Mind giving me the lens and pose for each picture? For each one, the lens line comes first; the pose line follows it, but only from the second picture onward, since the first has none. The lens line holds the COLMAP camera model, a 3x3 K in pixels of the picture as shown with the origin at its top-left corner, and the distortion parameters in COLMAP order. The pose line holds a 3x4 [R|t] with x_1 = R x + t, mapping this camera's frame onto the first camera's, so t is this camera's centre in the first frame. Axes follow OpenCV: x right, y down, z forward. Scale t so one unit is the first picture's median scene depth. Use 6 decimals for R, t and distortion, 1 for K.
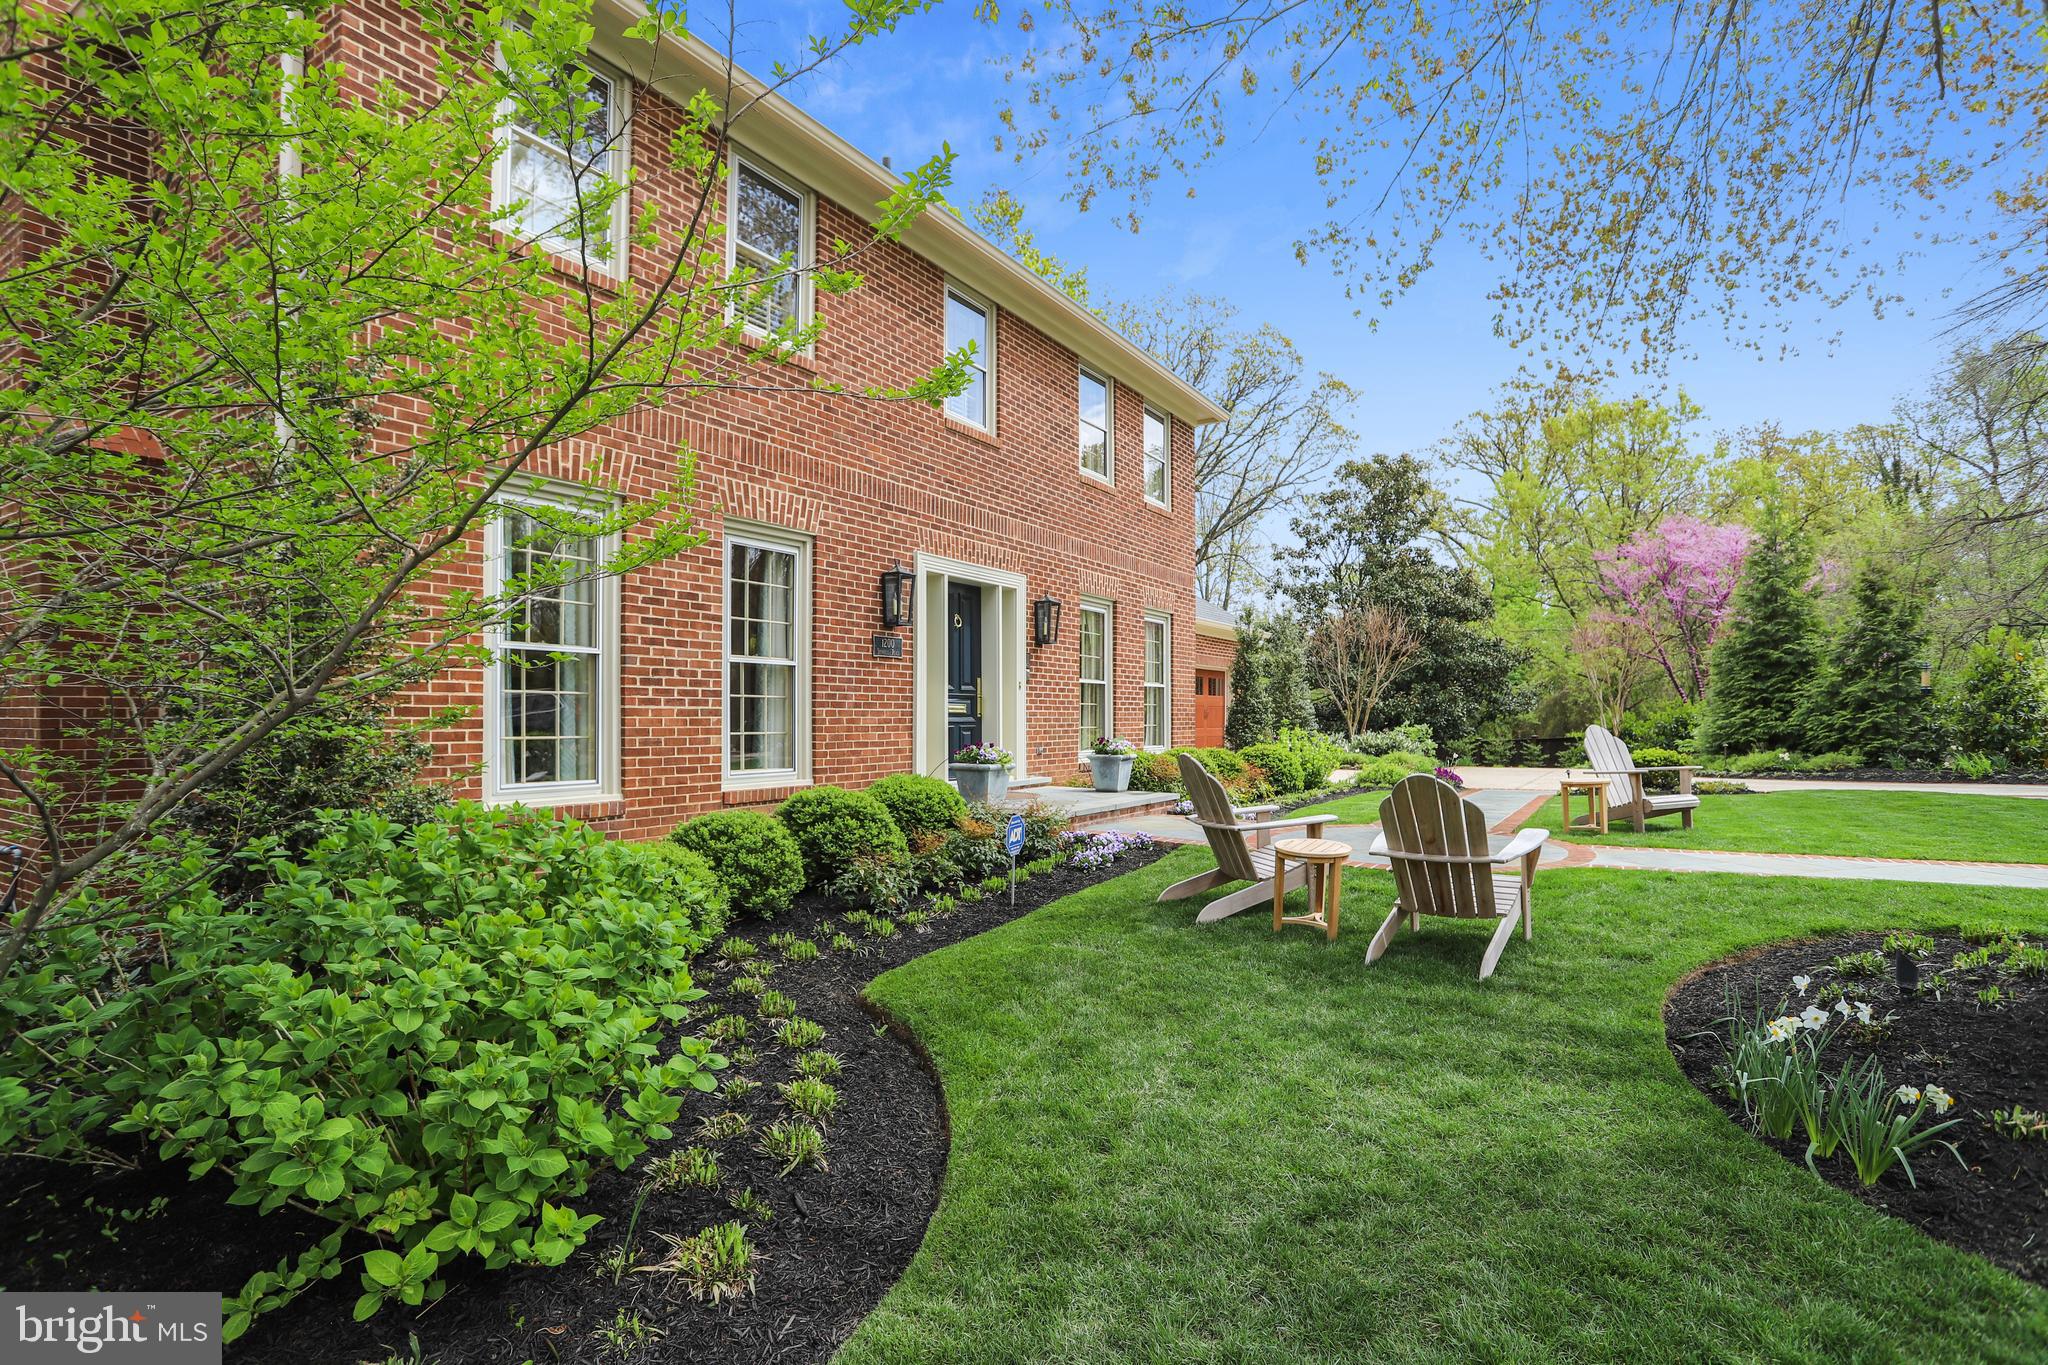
lens RADIAL K [[1040.3, 0, 1039.4], [0, 1040.3, 698.9], [0, 0, 1]] dist [-0.002771, 0.002394]
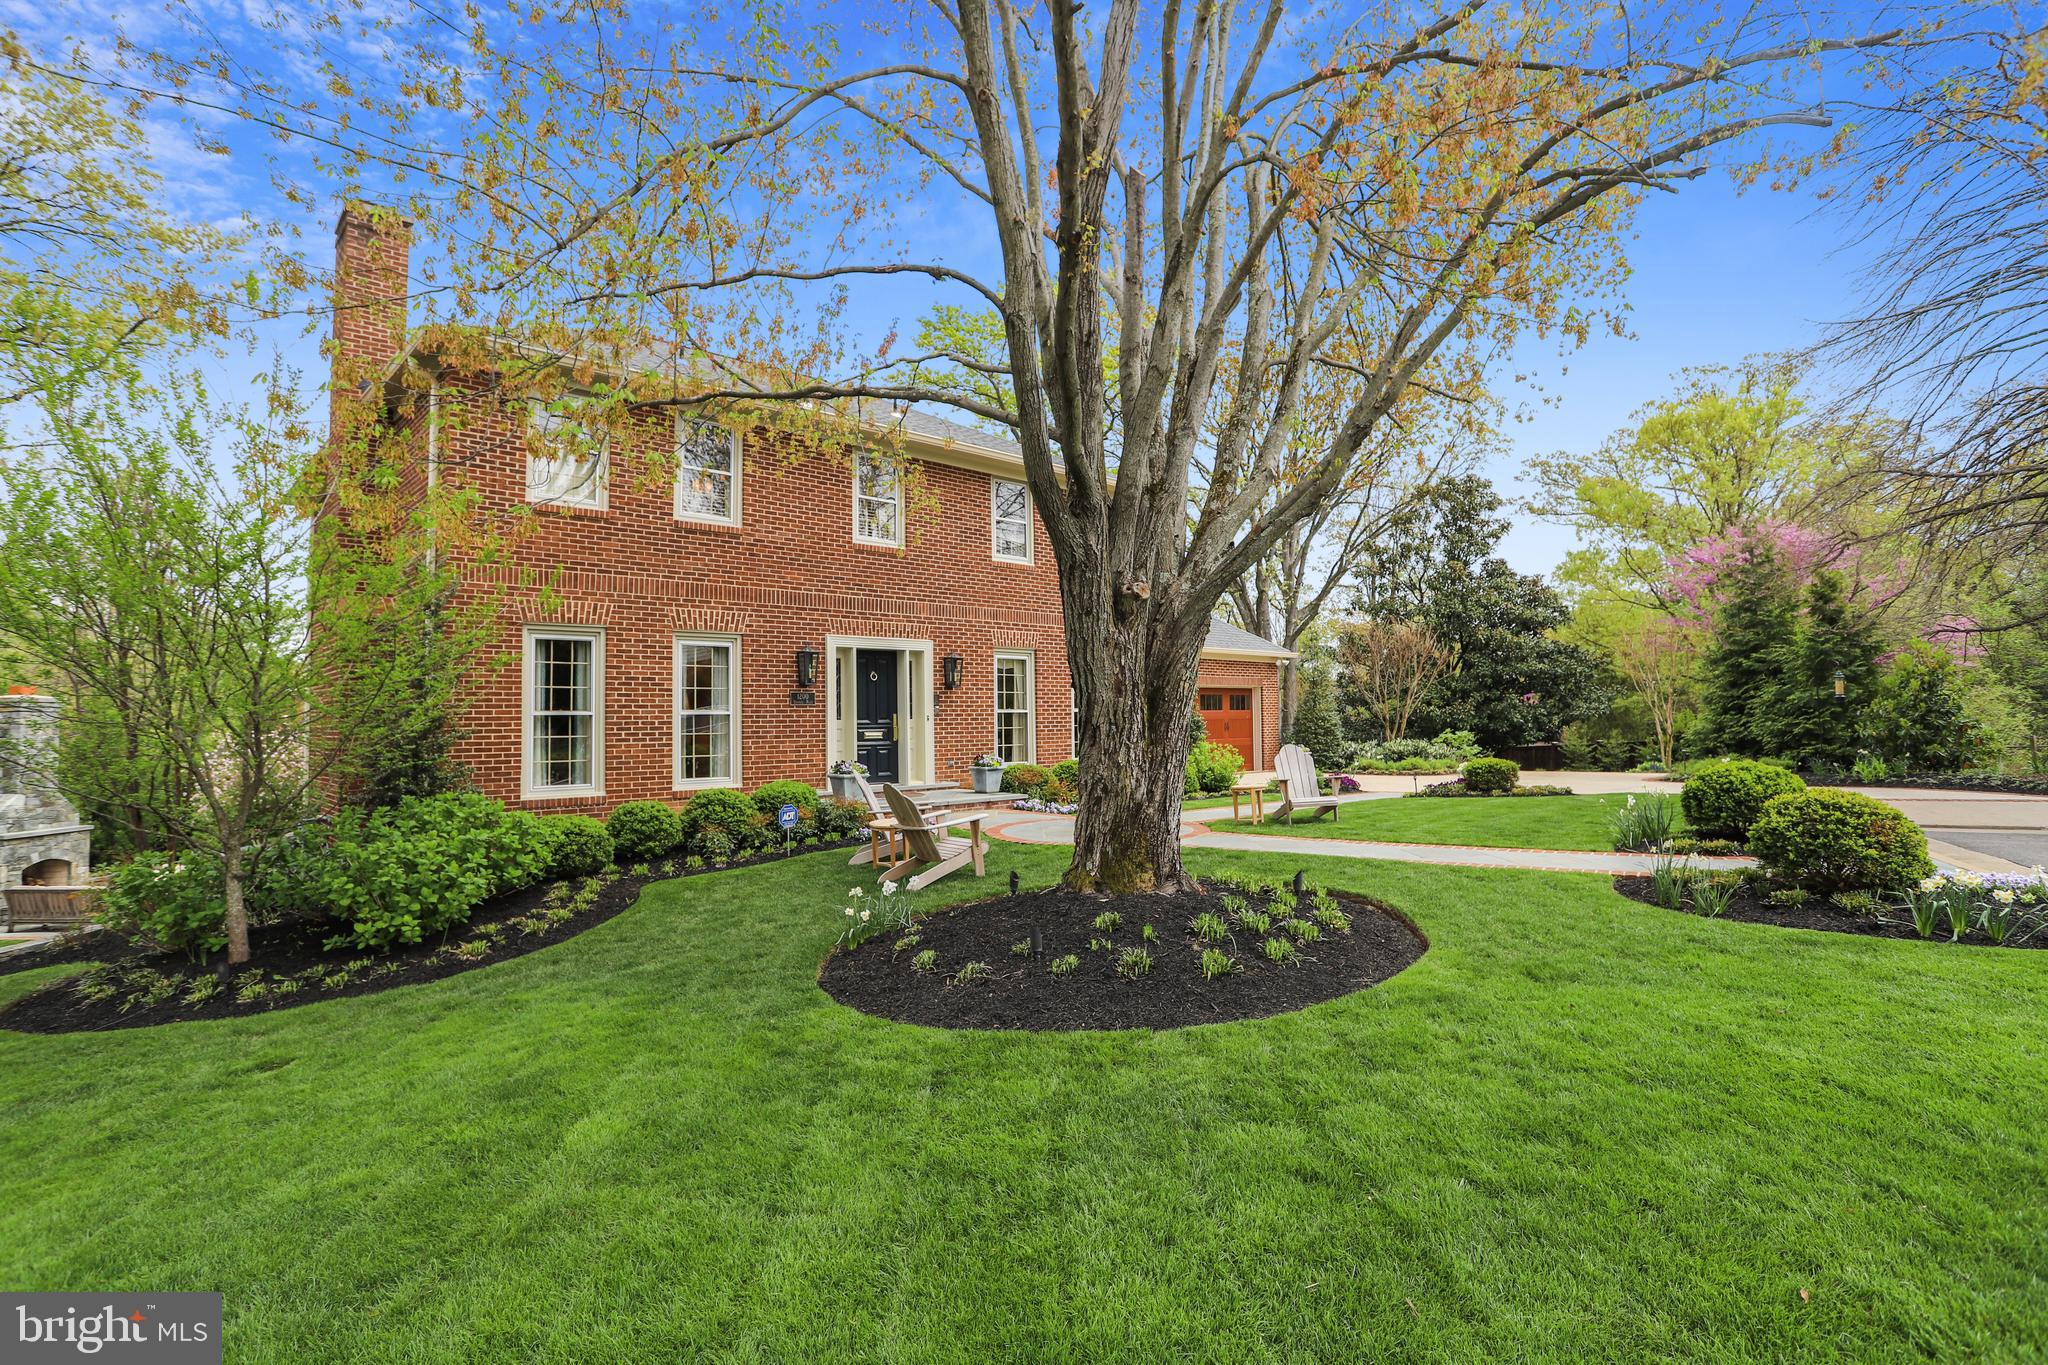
lens RADIAL K [[1040.3, 0, 1023.2], [0, 1040.3, 678.9], [0, 0, 1]] dist [-0.002771, 0.002394]
pose [[0.964310, -0.028246, -0.263265, 0.496284], [0.021987, 0.999402, -0.026689, -0.026305], [0.263862, 0.019948, 0.964354, -0.354657]]
